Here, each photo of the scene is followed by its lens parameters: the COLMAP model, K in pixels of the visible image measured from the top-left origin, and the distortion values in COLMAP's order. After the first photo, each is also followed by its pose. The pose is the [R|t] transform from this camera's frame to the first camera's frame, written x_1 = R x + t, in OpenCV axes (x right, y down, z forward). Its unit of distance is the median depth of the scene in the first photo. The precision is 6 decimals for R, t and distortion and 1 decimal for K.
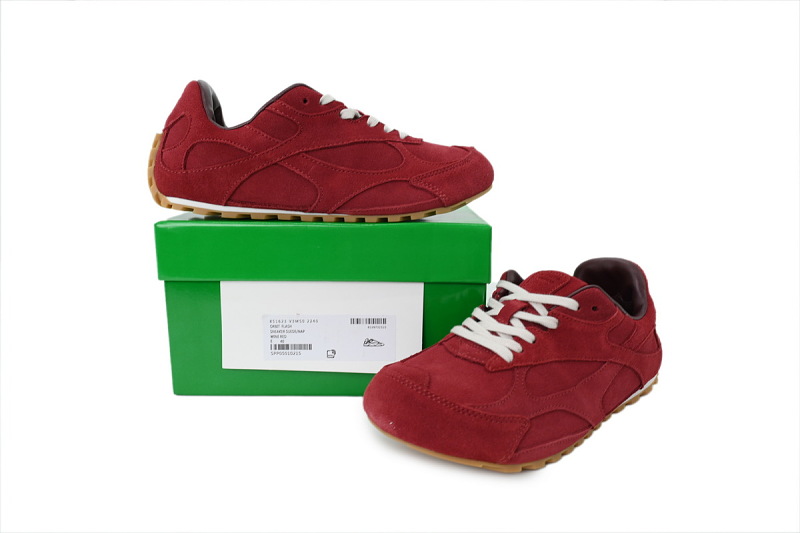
lens RADIAL K [[594.1, 0, 403.0], [0, 594.1, 269.6], [0, 0, 1]] dist [0.077180, 0.002658]
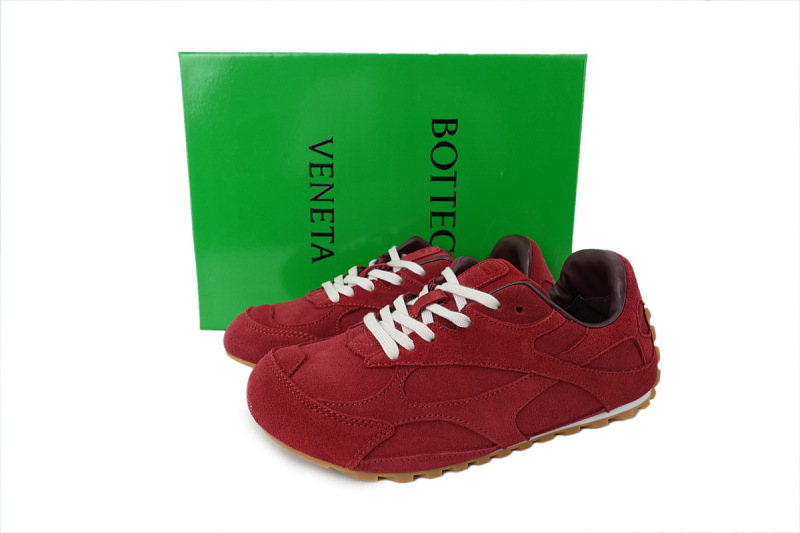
lens RADIAL K [[594.1, 0, 400.2], [0, 594.1, 263.0], [0, 0, 1]] dist [0.077180, 0.002658]
pose [[0.929680, 0.075609, -0.360524, 0.471390], [-0.057193, 0.996467, 0.061496, -0.042388], [0.363901, -0.036553, 0.930720, 0.166697]]
